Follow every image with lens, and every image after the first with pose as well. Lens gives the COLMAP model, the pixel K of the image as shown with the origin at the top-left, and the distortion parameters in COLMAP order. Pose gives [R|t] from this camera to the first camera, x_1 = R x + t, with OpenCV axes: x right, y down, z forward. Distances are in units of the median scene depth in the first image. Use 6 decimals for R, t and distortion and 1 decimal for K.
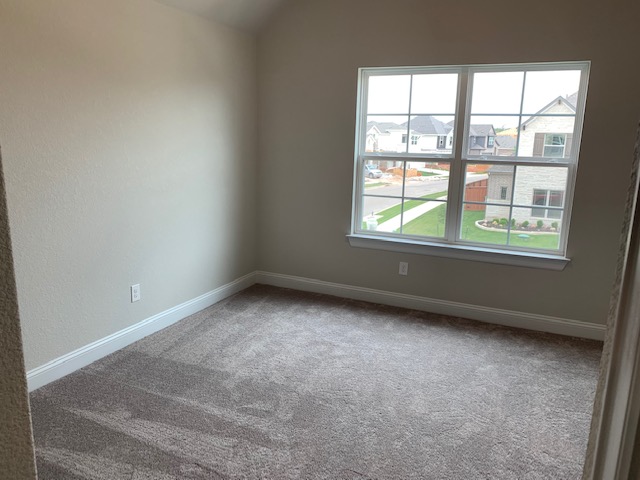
lens RADIAL K [[490.9, 0, 319.5], [0, 490.9, 240.1], [0, 0, 1]] dist [0.020173, -0.019536]
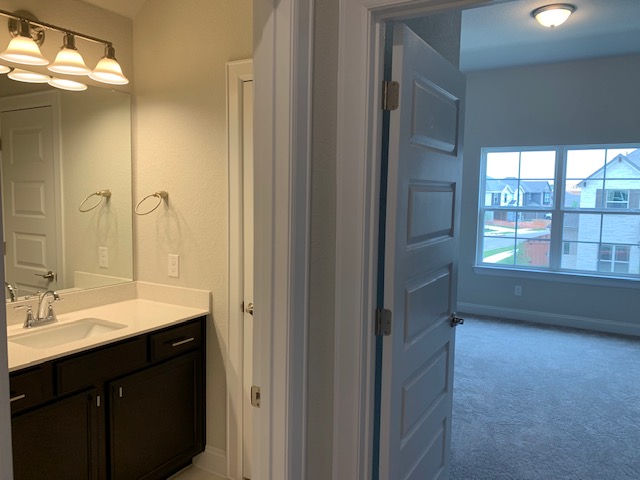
lens RADIAL K [[490.9, 0, 321.0], [0, 490.9, 239.4], [0, 0, 1]] dist [0.020173, -0.019536]
pose [[0.995215, -0.000545, -0.097704, -0.237995], [-0.010899, 0.993124, -0.116559, 0.083452], [0.097095, 0.117066, 0.988366, -0.415008]]
